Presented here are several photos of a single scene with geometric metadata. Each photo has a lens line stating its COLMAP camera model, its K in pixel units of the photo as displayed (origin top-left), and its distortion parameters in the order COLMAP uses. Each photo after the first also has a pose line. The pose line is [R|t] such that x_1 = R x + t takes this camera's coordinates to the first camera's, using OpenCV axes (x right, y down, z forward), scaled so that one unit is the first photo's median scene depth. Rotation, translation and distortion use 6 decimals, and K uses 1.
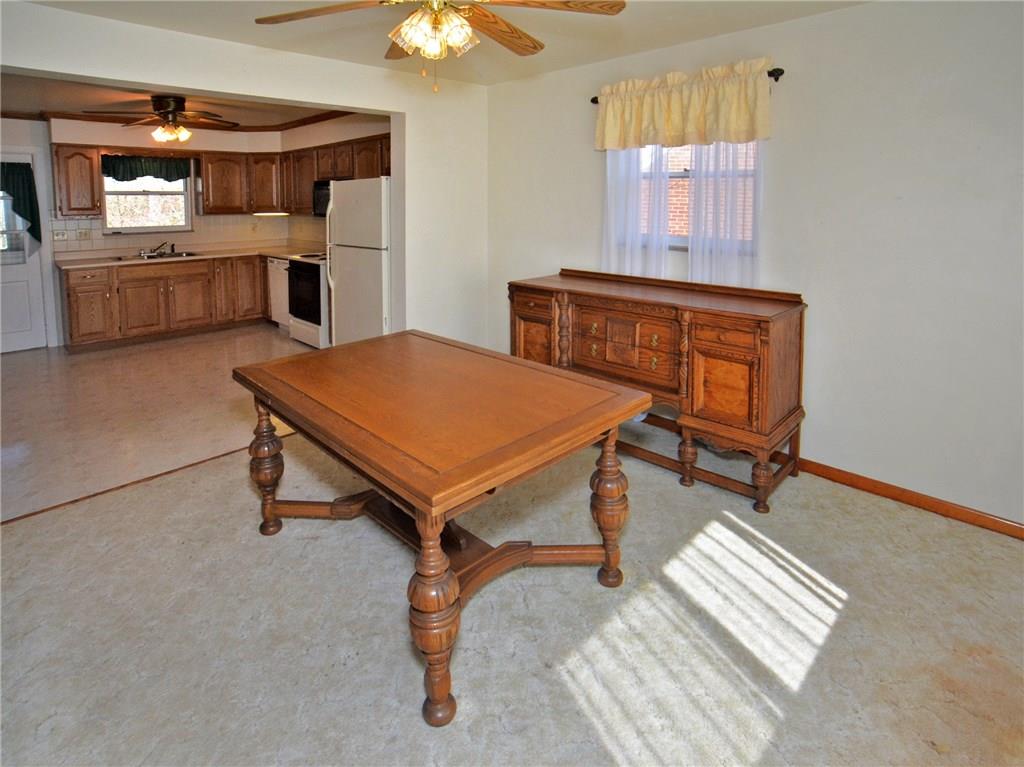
lens RADIAL K [[519.7, 0, 509.0], [0, 519.7, 364.0], [0, 0, 1]] dist [-0.000322, -0.000529]
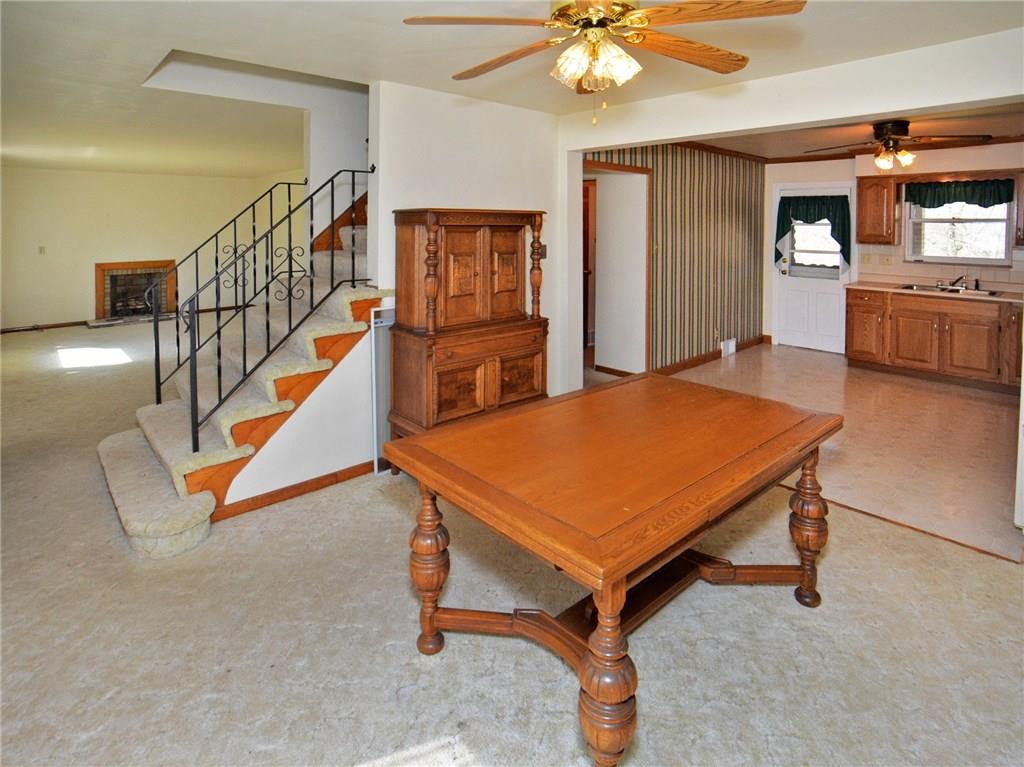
lens RADIAL K [[549.0, 0, 509.6], [0, 549.0, 348.8], [0, 0, 1]] dist [0.000935, 0.000900]
pose [[-0.038757, 0.230613, -0.972273, 1.151738], [-0.313037, 0.921224, 0.230983, -0.379421], [0.948950, 0.313310, 0.036486, 1.115633]]
